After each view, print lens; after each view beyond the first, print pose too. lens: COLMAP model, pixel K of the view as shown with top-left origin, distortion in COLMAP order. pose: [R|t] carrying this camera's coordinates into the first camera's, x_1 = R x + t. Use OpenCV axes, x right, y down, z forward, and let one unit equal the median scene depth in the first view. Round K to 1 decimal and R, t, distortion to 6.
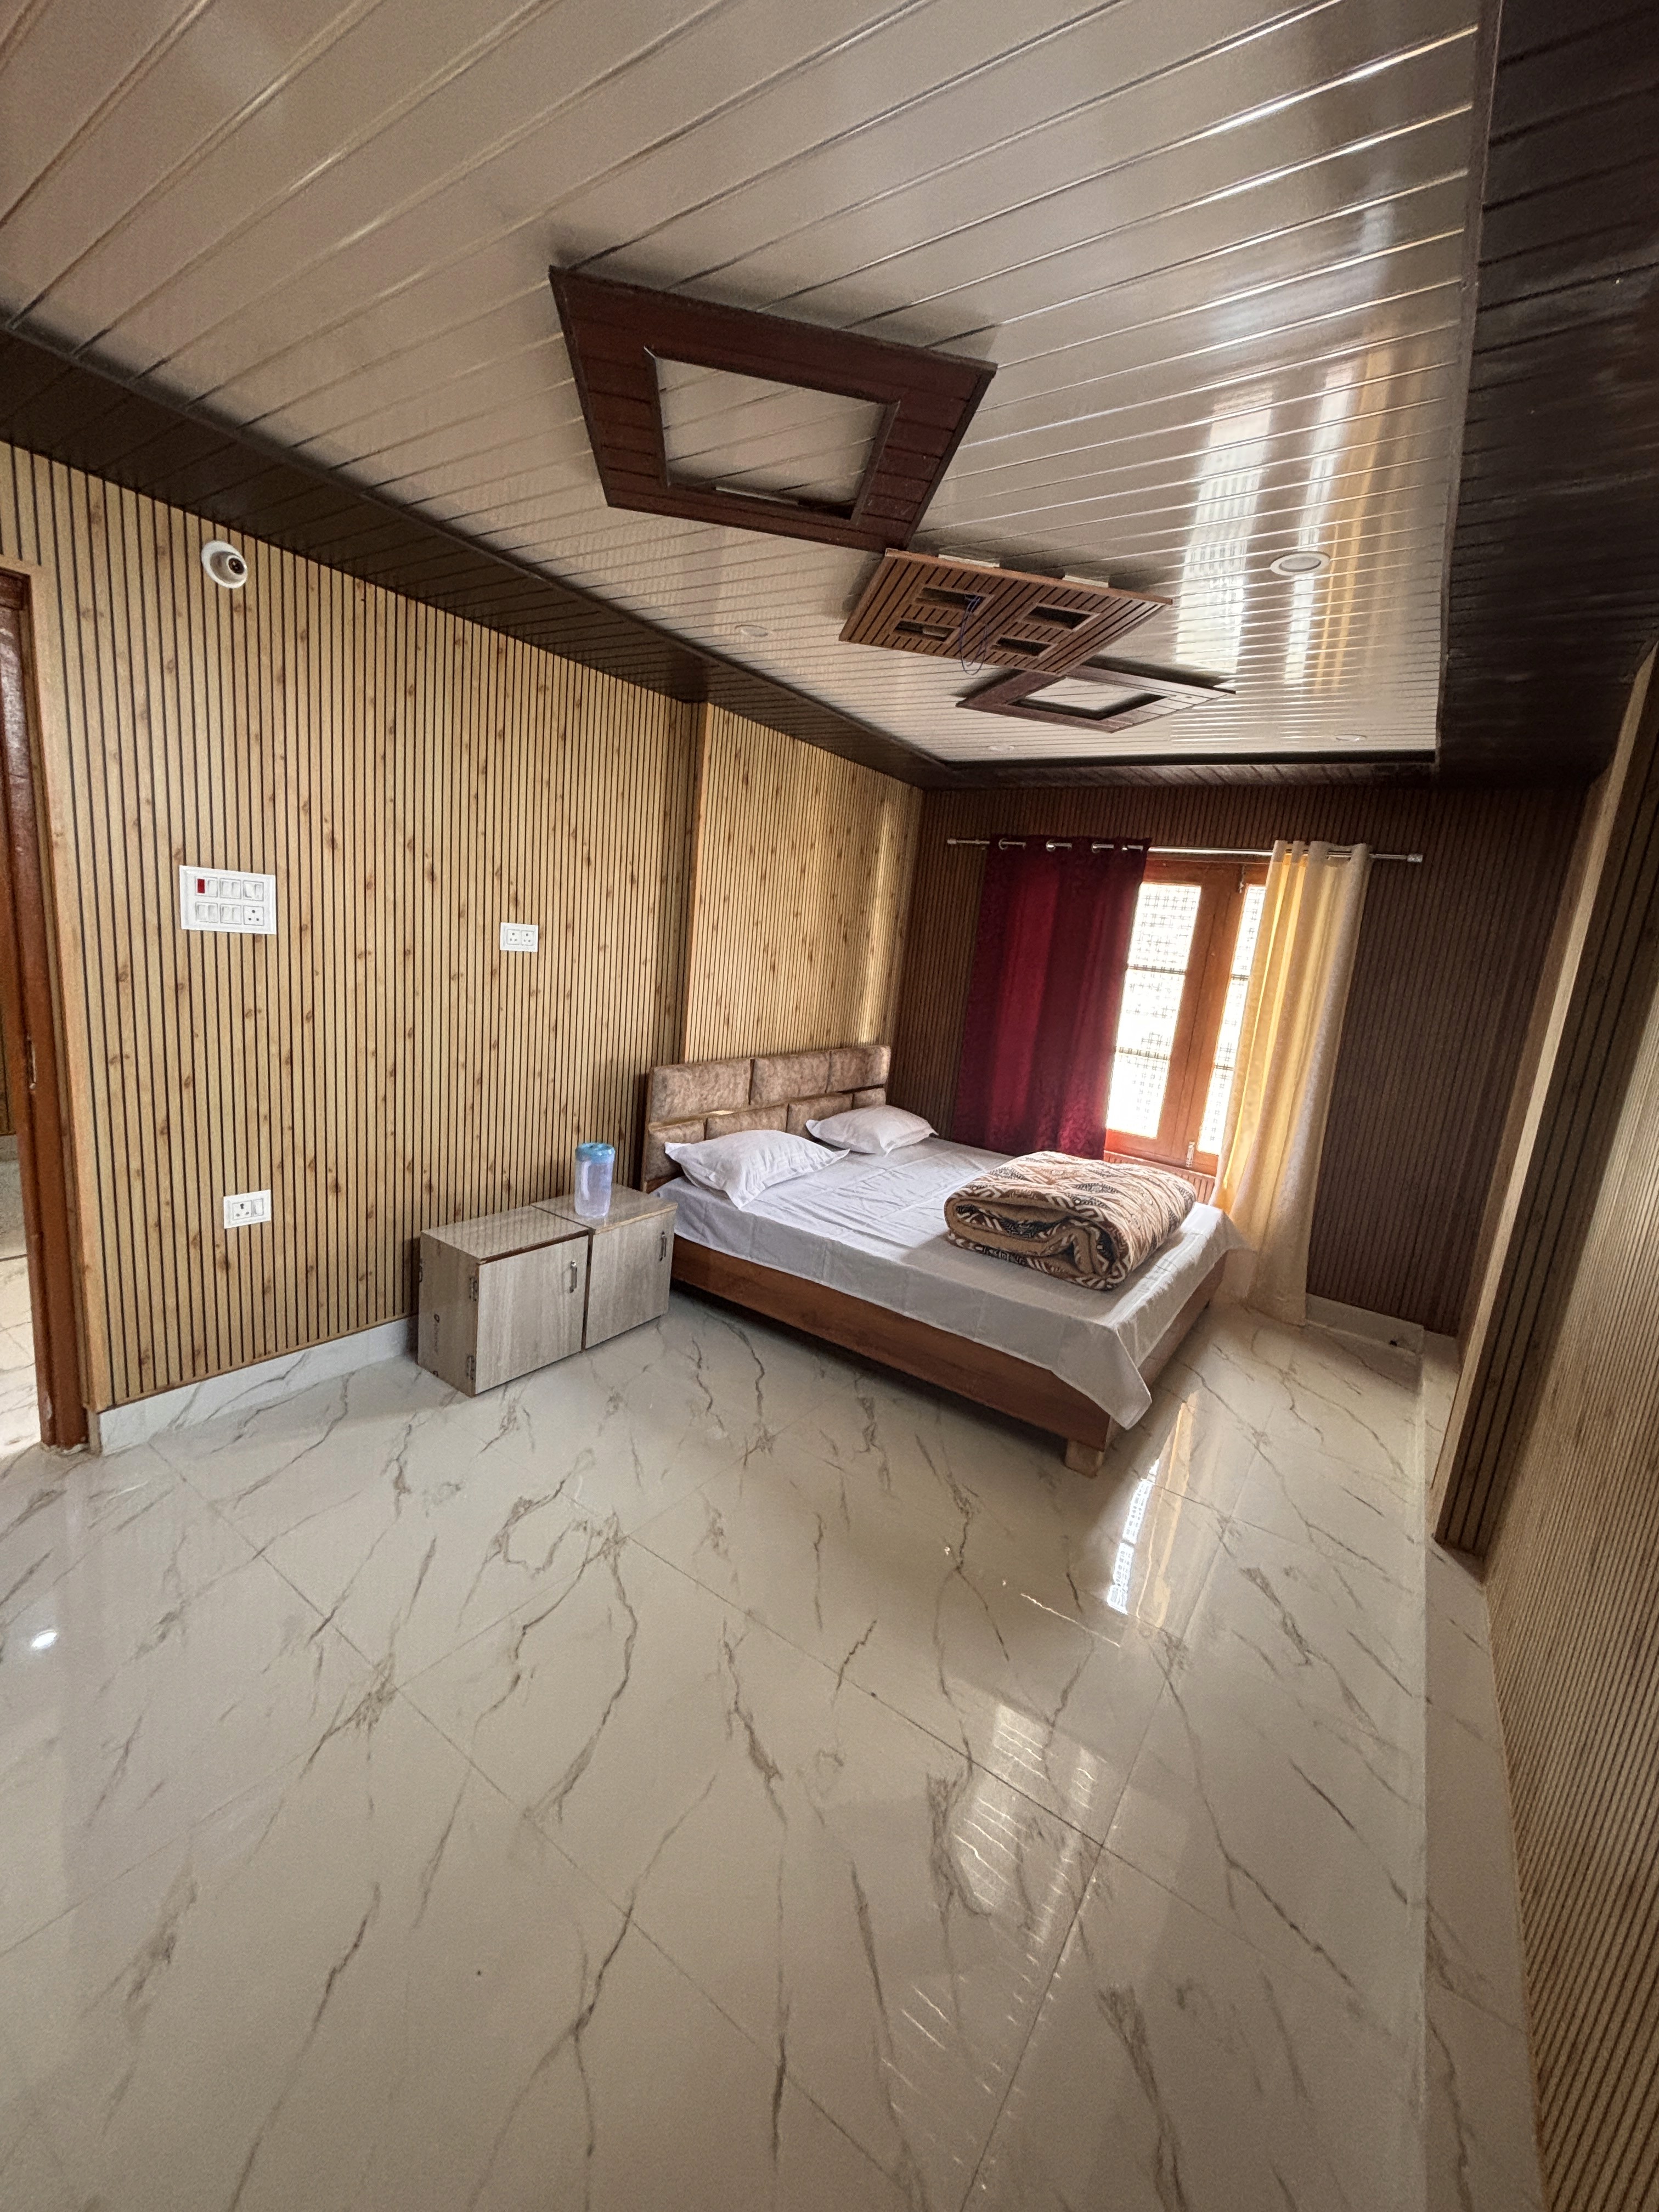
lens RADIAL K [[875.1, 0, 829.5], [0, 875.1, 1106.0], [0, 0, 1]] dist [-0.002013, -0.000049]
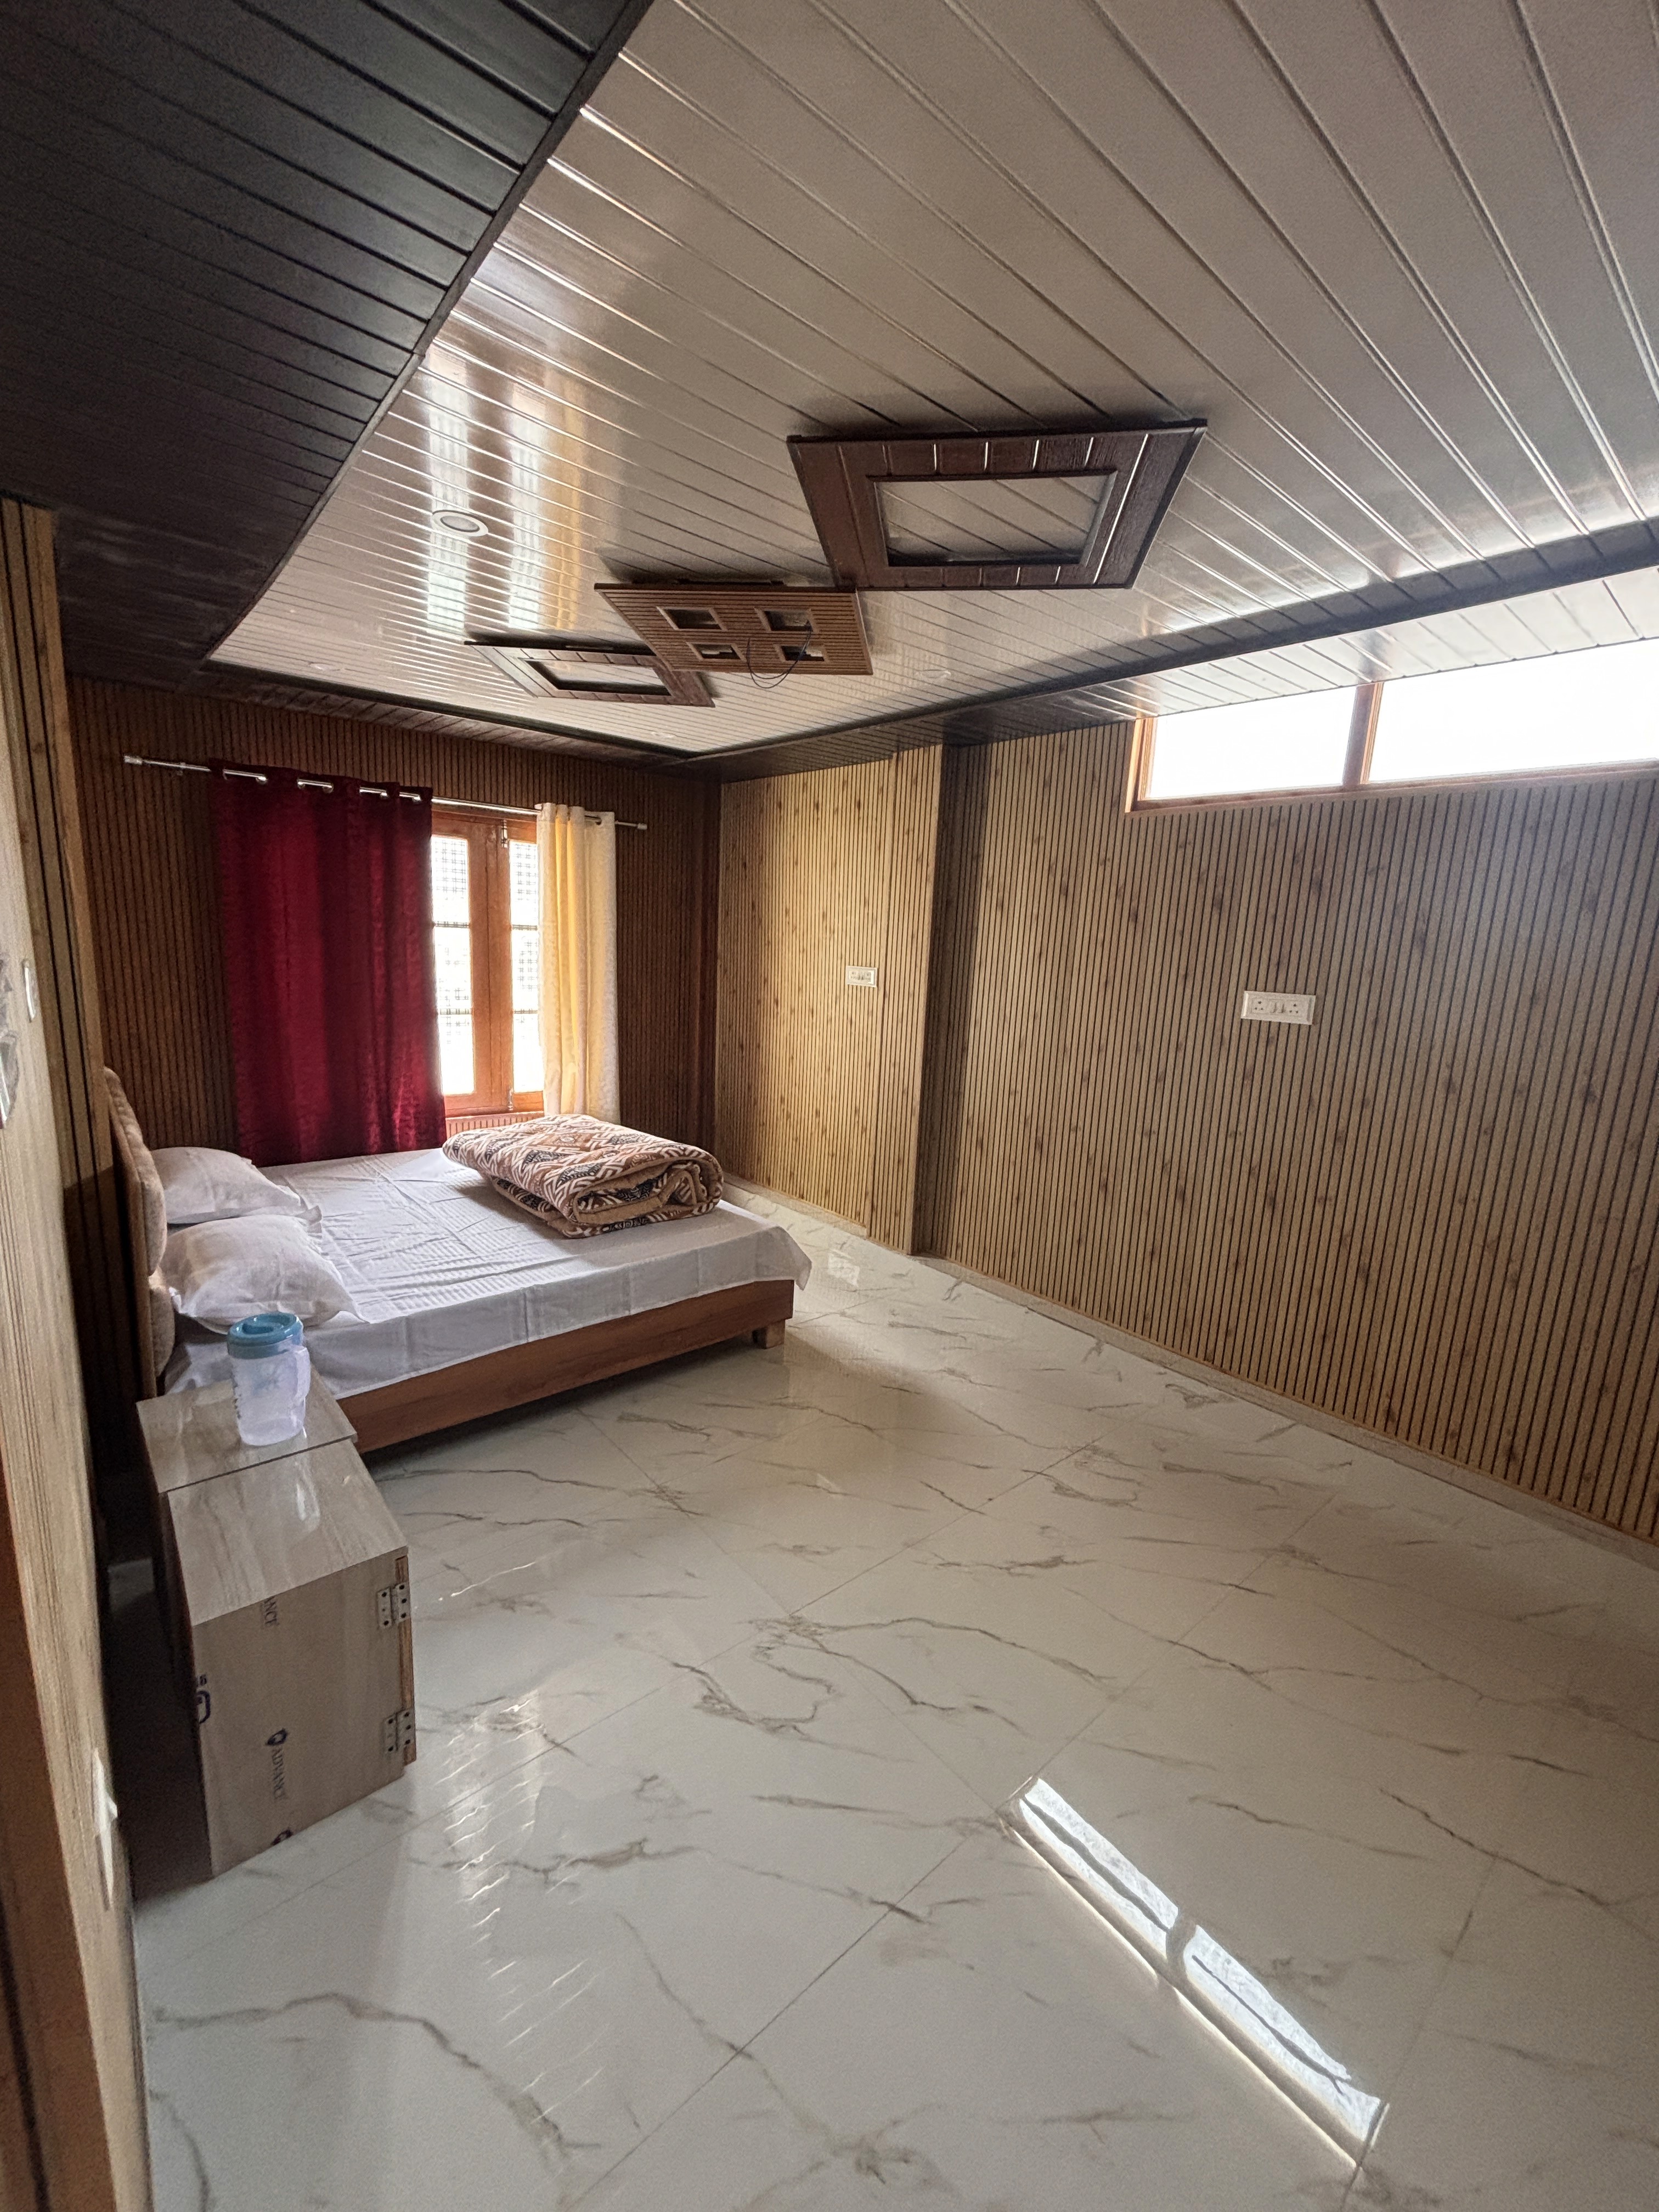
lens RADIAL K [[896.2, 0, 827.2], [0, 896.2, 1092.3], [0, 0, 1]] dist [0.012878, 0.000959]
pose [[0.264762, -0.254958, 0.929999, -0.683158], [0.169302, 0.961725, 0.215457, -0.167420], [-0.949336, 0.100406, 0.297793, 0.442790]]
